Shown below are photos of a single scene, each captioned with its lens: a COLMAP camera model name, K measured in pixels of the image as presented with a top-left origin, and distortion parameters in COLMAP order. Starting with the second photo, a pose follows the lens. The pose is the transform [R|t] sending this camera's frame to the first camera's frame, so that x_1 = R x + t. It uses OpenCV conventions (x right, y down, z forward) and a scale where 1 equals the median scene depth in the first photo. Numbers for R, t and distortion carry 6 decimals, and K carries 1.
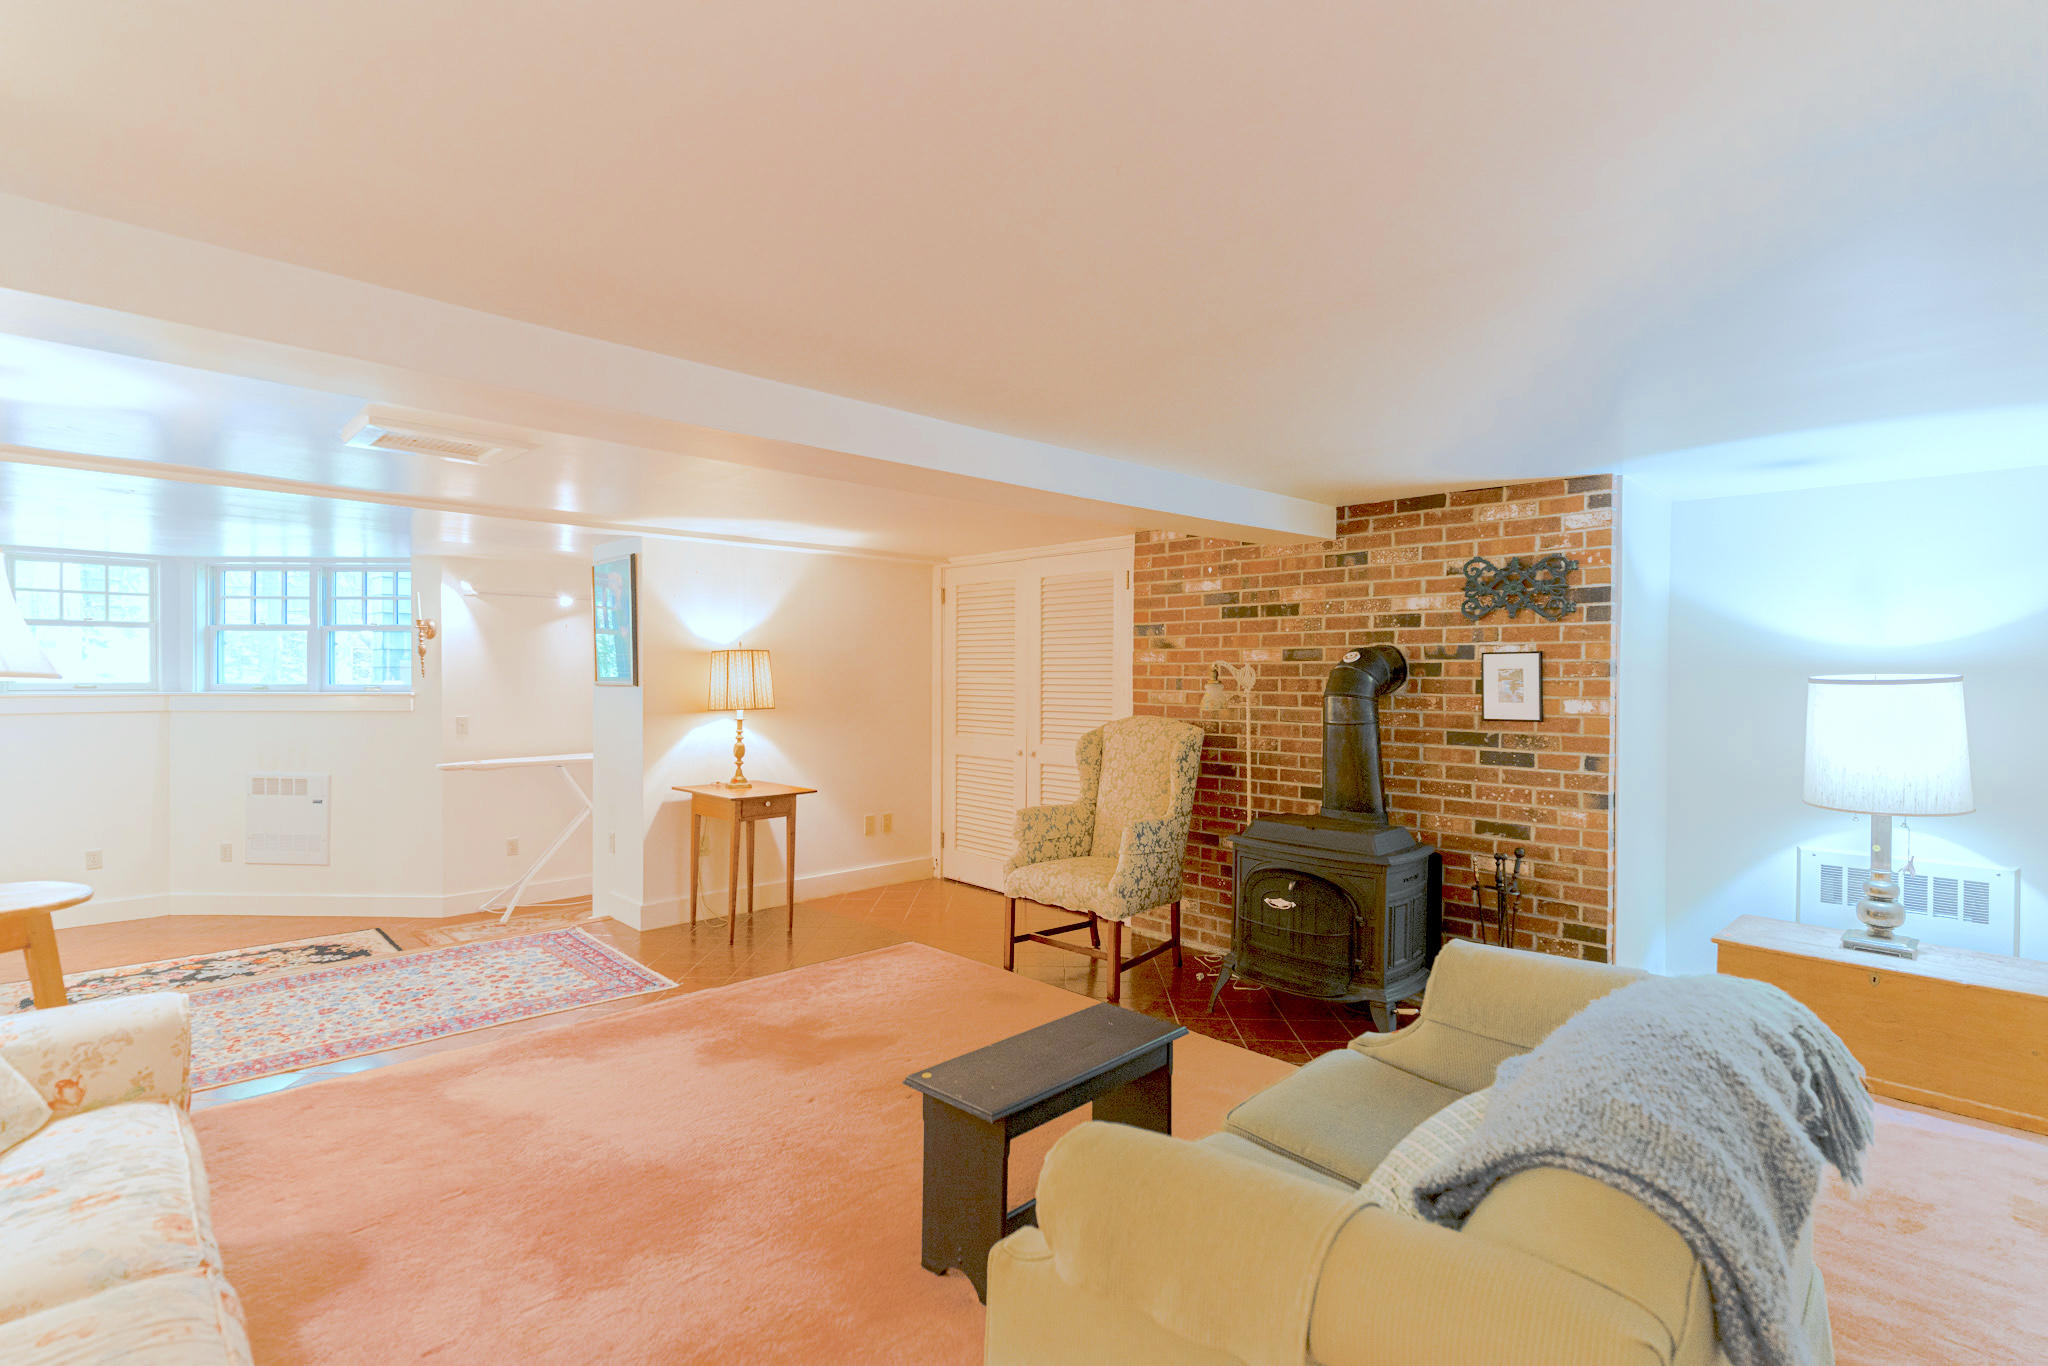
lens RADIAL K [[962.4, 0, 1025.2], [0, 962.4, 680.3], [0, 0, 1]] dist [-0.000916, 0.001474]
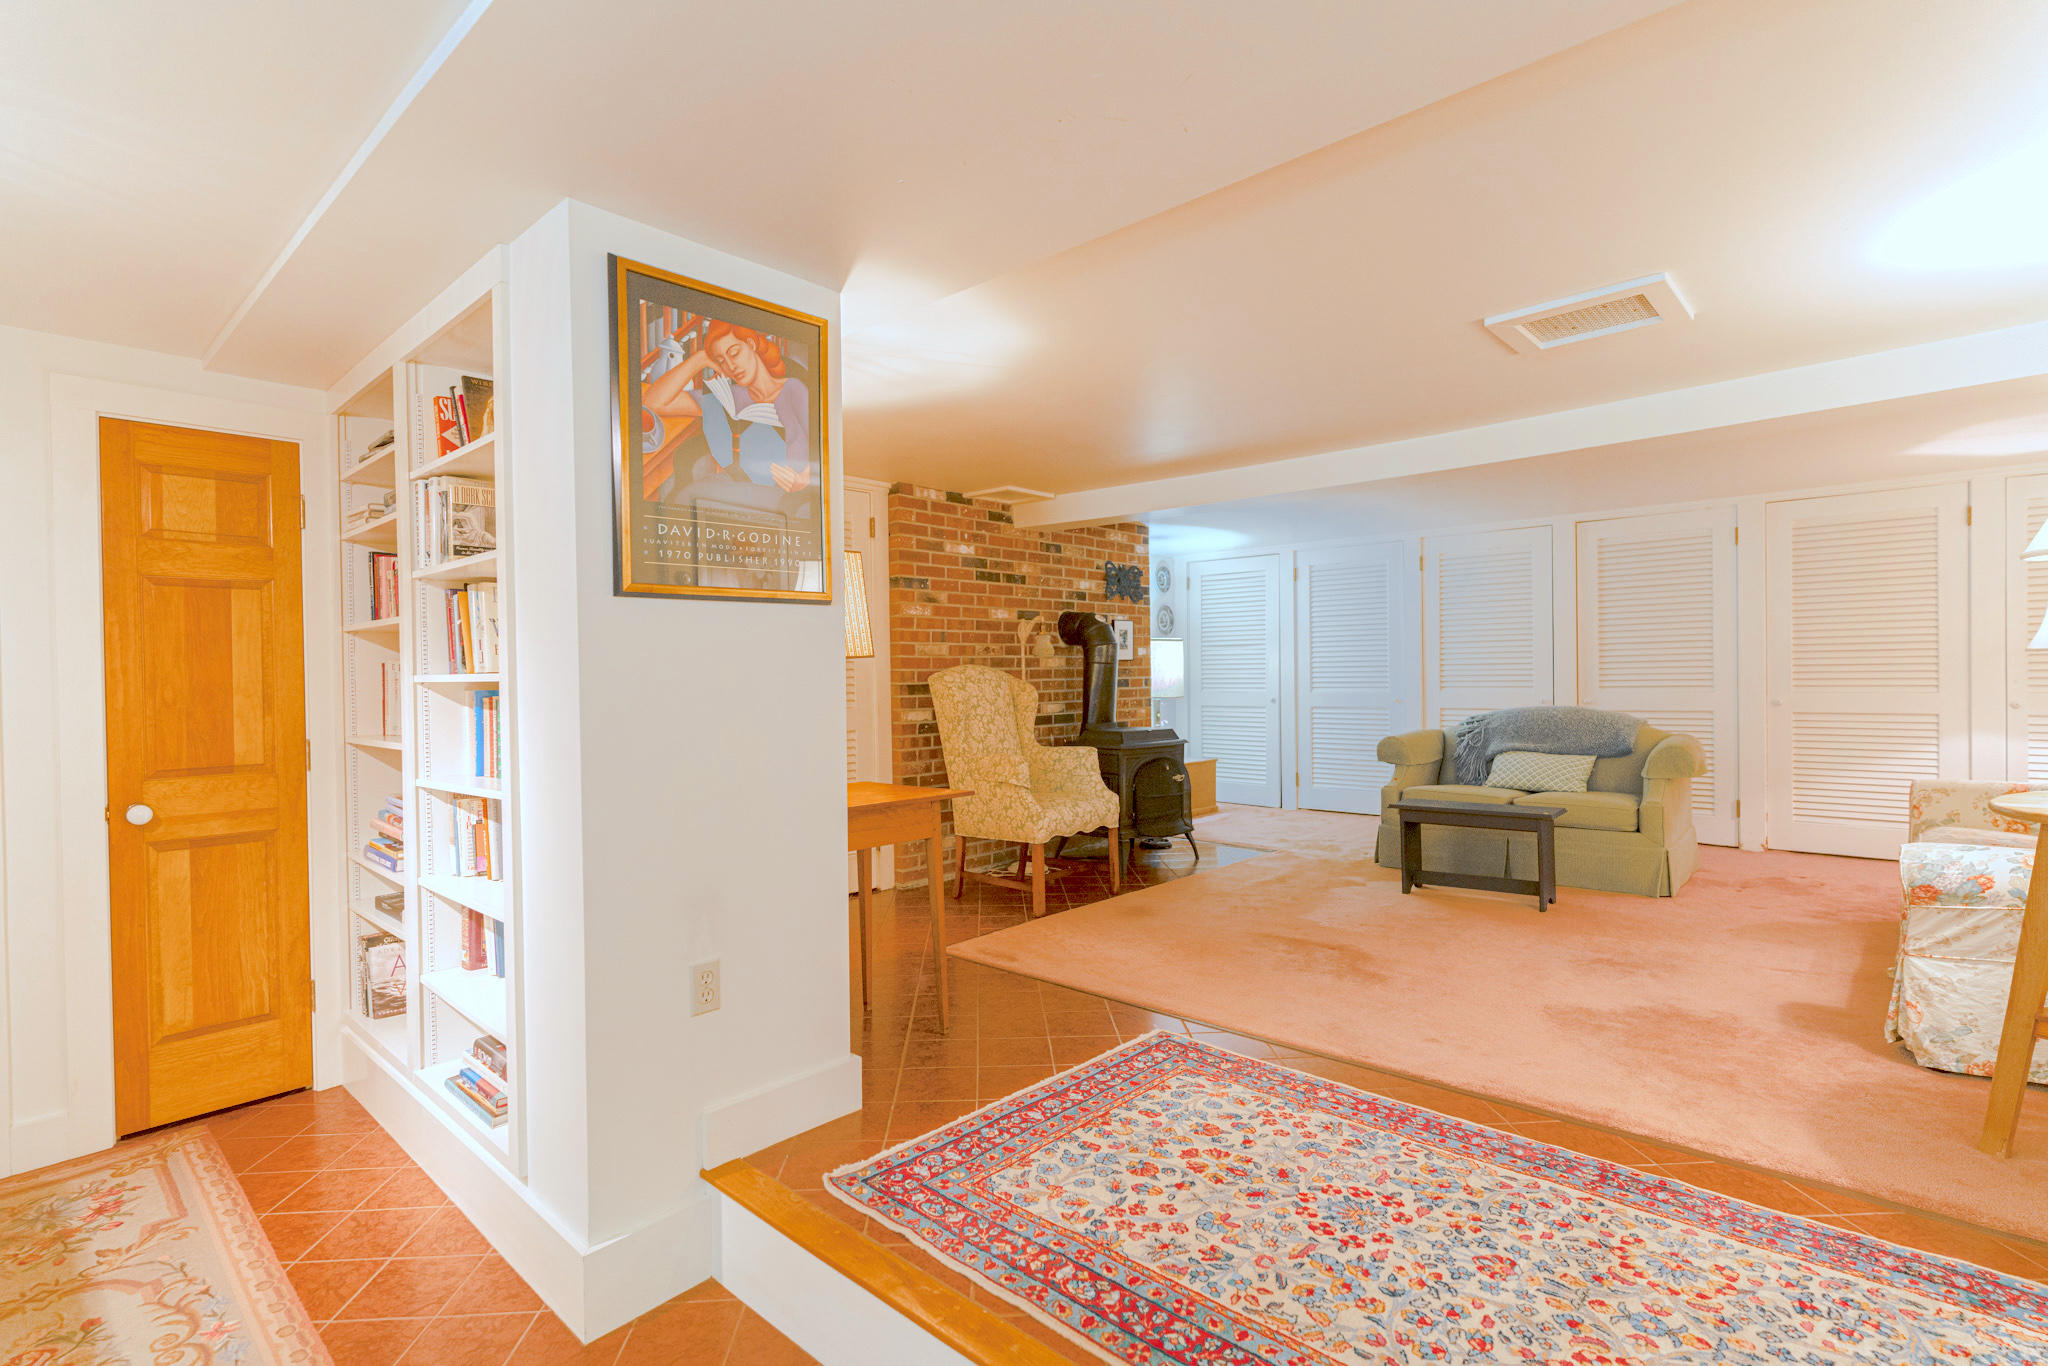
lens RADIAL K [[962.4, 0, 1008.2], [0, 962.4, 683.7], [0, 0, 1]] dist [-0.000916, 0.001474]
pose [[-0.032750, -0.014397, 0.999360, -1.077097], [0.020321, 0.999680, 0.015068, 0.048734], [-0.999257, 0.020801, -0.032447, 1.139999]]
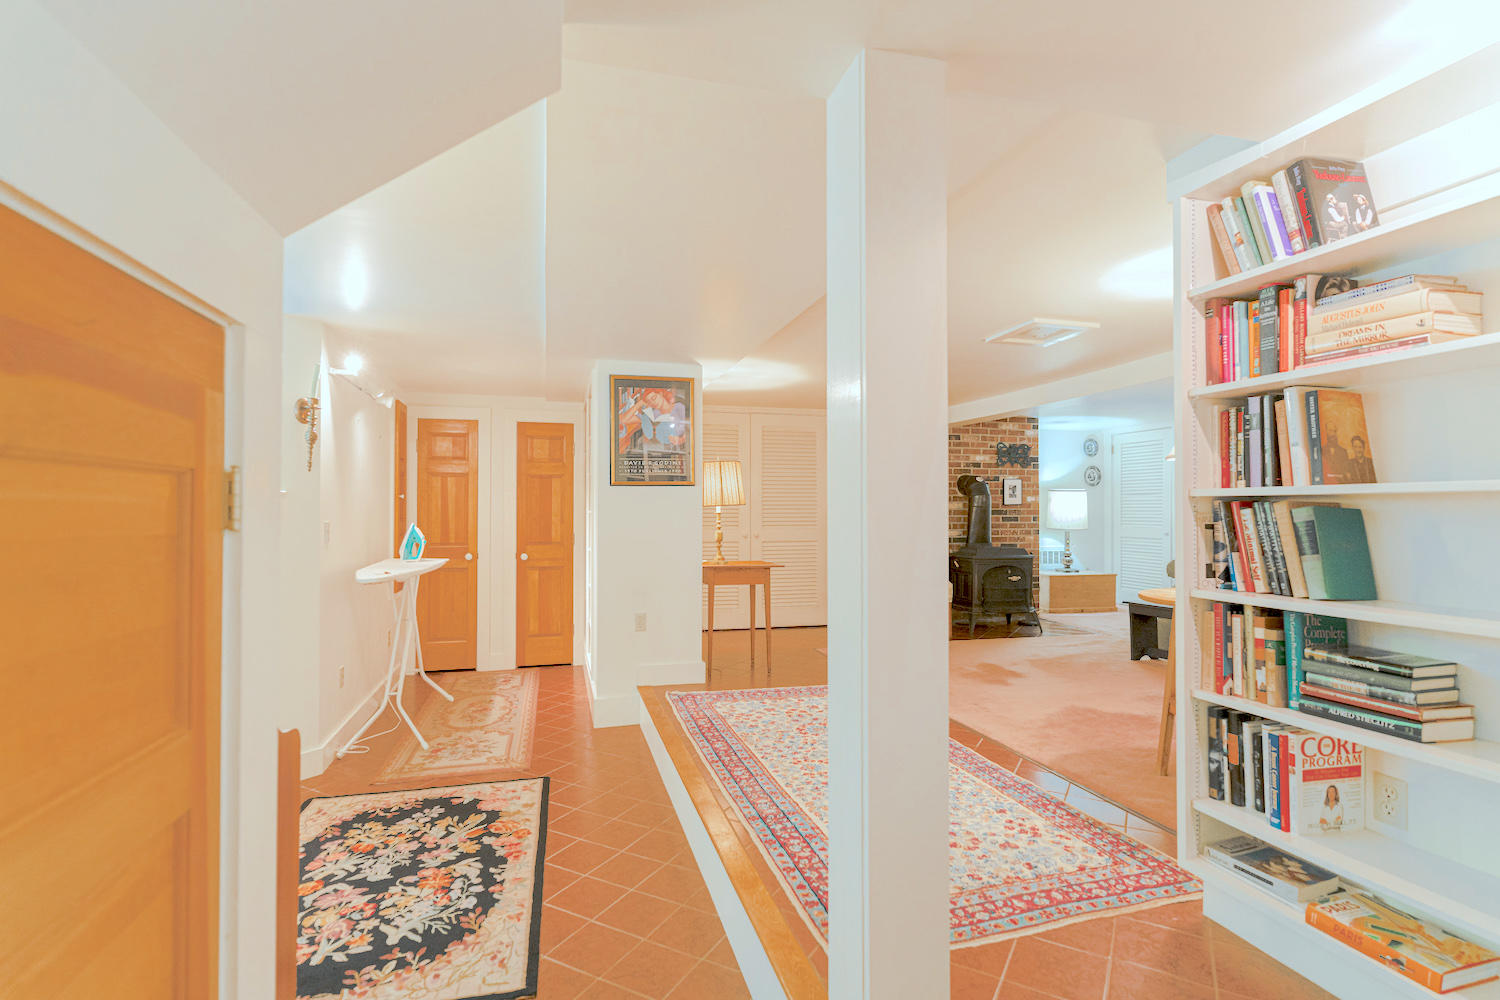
lens RADIAL K [[704.9, 0, 743.7], [0, 704.9, 498.0], [0, 0, 1]] dist [-0.000916, 0.001474]
pose [[0.498140, 0.011025, 0.867027, -1.417456], [0.007789, 0.999822, -0.017188, 0.046692], [-0.867062, 0.015315, 0.497965, 0.608669]]
